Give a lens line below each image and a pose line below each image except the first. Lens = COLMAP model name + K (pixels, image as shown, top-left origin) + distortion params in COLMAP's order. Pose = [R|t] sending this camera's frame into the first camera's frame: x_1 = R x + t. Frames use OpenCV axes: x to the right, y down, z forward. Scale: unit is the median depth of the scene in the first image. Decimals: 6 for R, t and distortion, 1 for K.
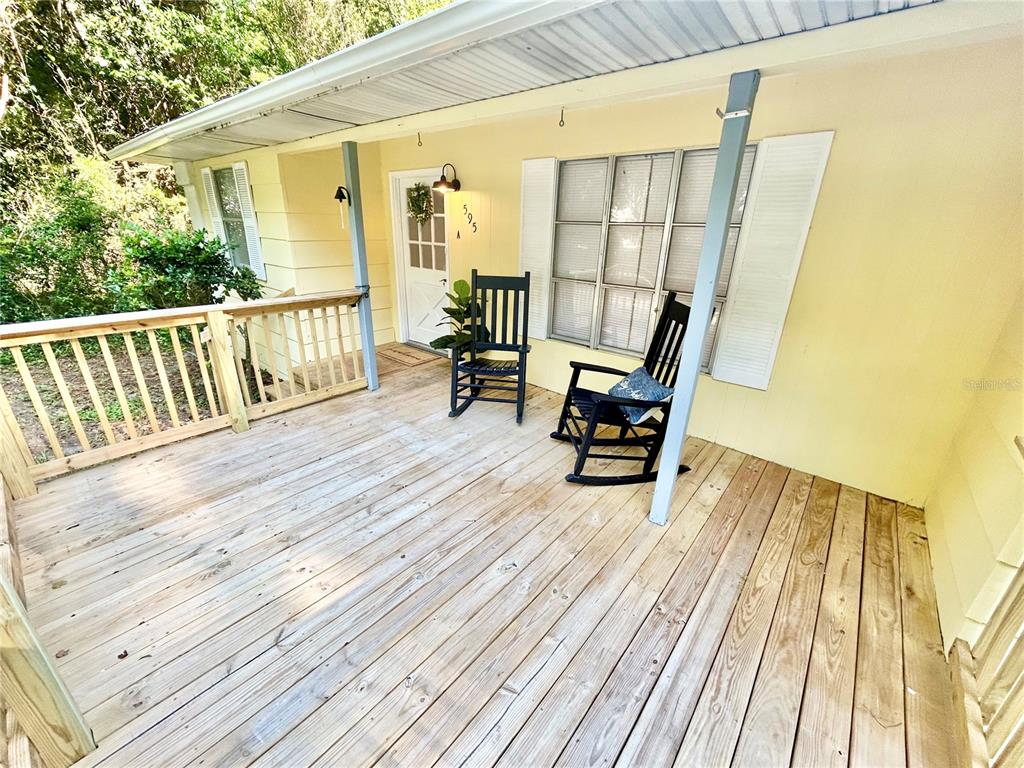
lens RADIAL K [[414.4, 0, 512.4], [0, 414.4, 383.0], [0, 0, 1]] dist [-0.000878, 0.000404]
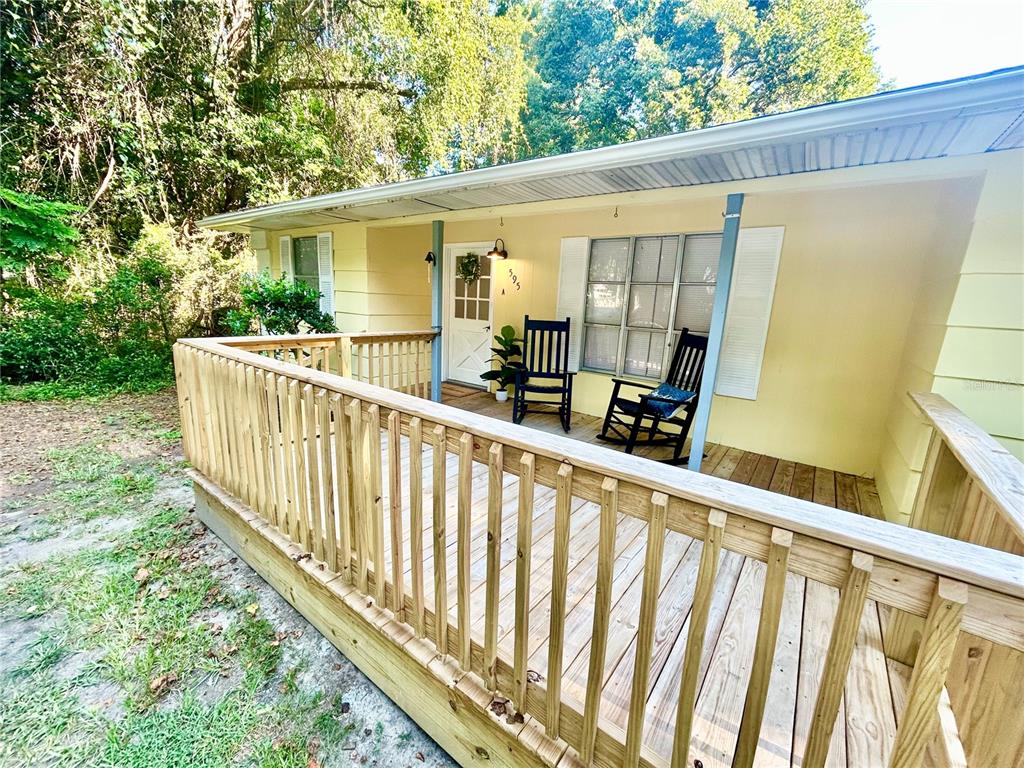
lens RADIAL K [[413.3, 0, 513.6], [0, 413.3, 383.5], [0, 0, 1]] dist [-0.000810, 0.000435]
pose [[0.998068, 0.009778, 0.061352, -0.180506], [0.000059, 0.987387, -0.158326, 0.121330], [-0.062127, 0.158024, 0.985479, -0.203763]]
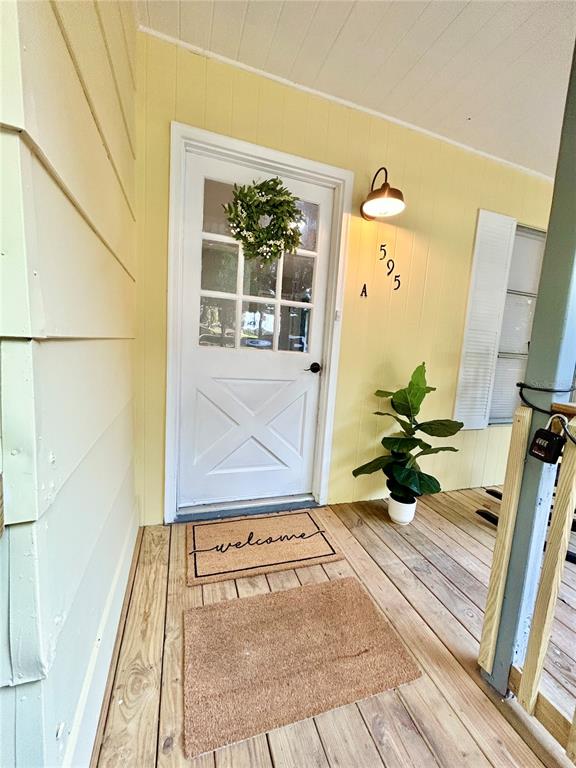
lens RADIAL K [[310.8, 0, 288.0], [0, 310.8, 384.0], [0, 0, 1]] dist [-0.000878, 0.000404]
pose [[0.516560, -0.102115, 0.850140, -0.600821], [0.255640, 0.965973, -0.039304, -0.249088], [-0.817199, 0.237633, 0.525088, 0.924151]]
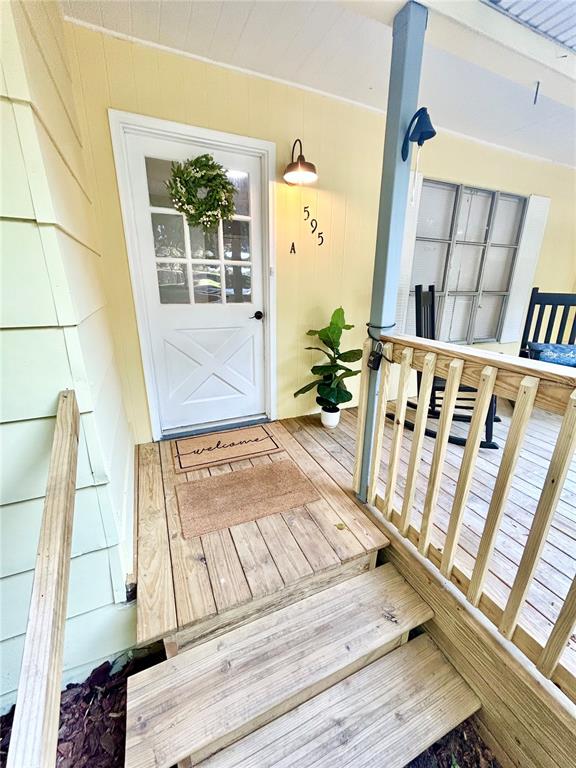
lens RADIAL K [[310.8, 0, 288.0], [0, 310.8, 384.0], [0, 0, 1]] dist [-0.000878, 0.000404]
pose [[0.433451, -0.301655, 0.849190, -0.691605], [0.320850, 0.932223, 0.167379, -0.240248], [-0.842125, 0.199912, 0.500859, 0.816120]]
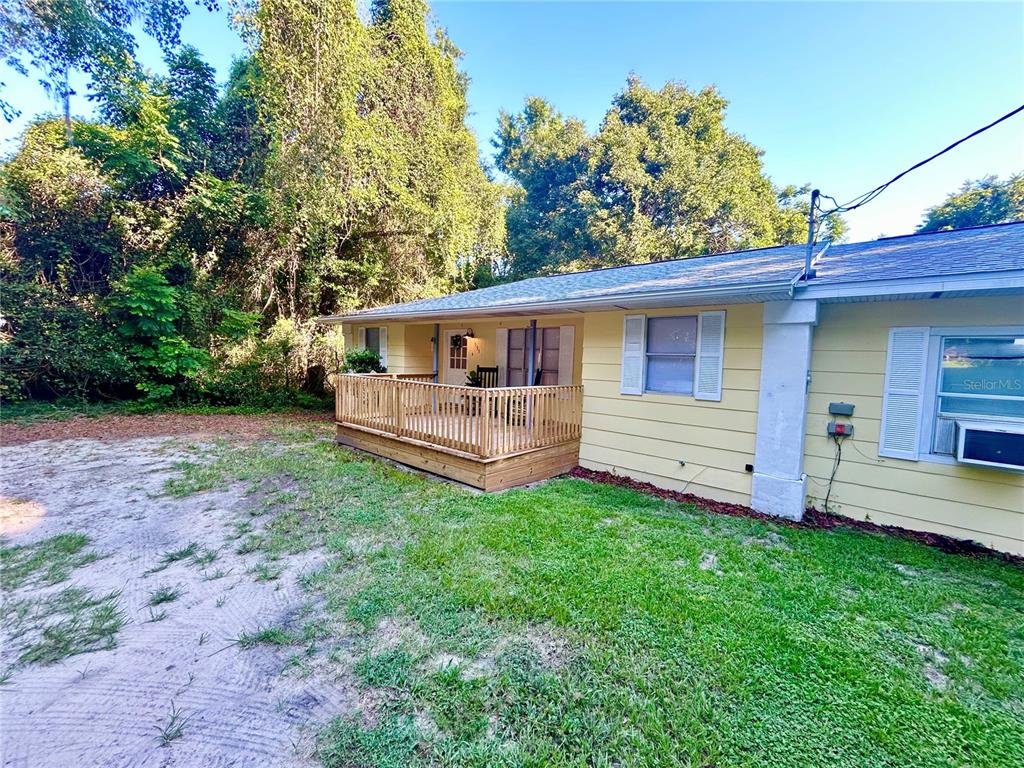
lens RADIAL K [[414.4, 0, 512.4], [0, 414.4, 383.0], [0, 0, 1]] dist [-0.000878, 0.000404]
pose [[0.999881, 0.003646, -0.014961, 0.148123], [-0.007917, 0.955050, -0.296339, 0.549800], [0.013208, 0.296423, 0.954966, -1.333888]]
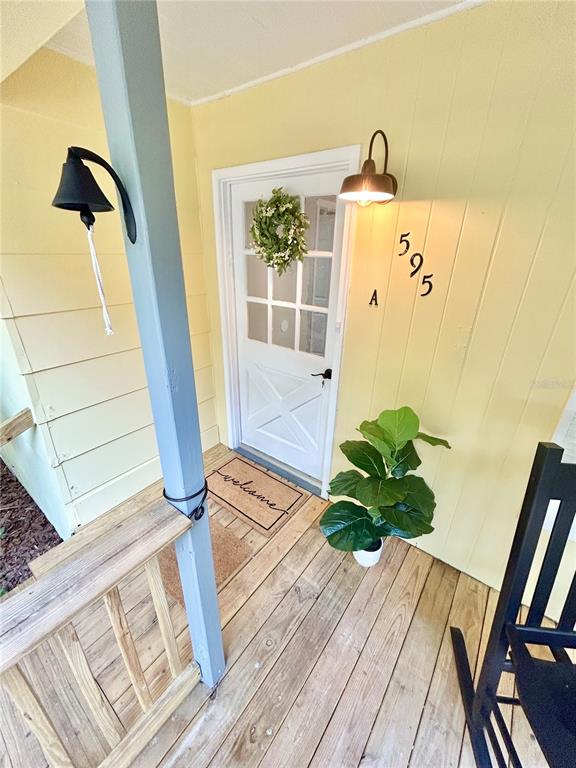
lens RADIAL K [[310.8, 0, 288.0], [0, 310.8, 384.0], [0, 0, 1]] dist [-0.000878, 0.000404]
pose [[0.998621, -0.026534, 0.045306, -0.258072], [0.024269, 0.998462, 0.049843, -0.290813], [-0.046559, -0.048675, 0.997729, 0.670742]]
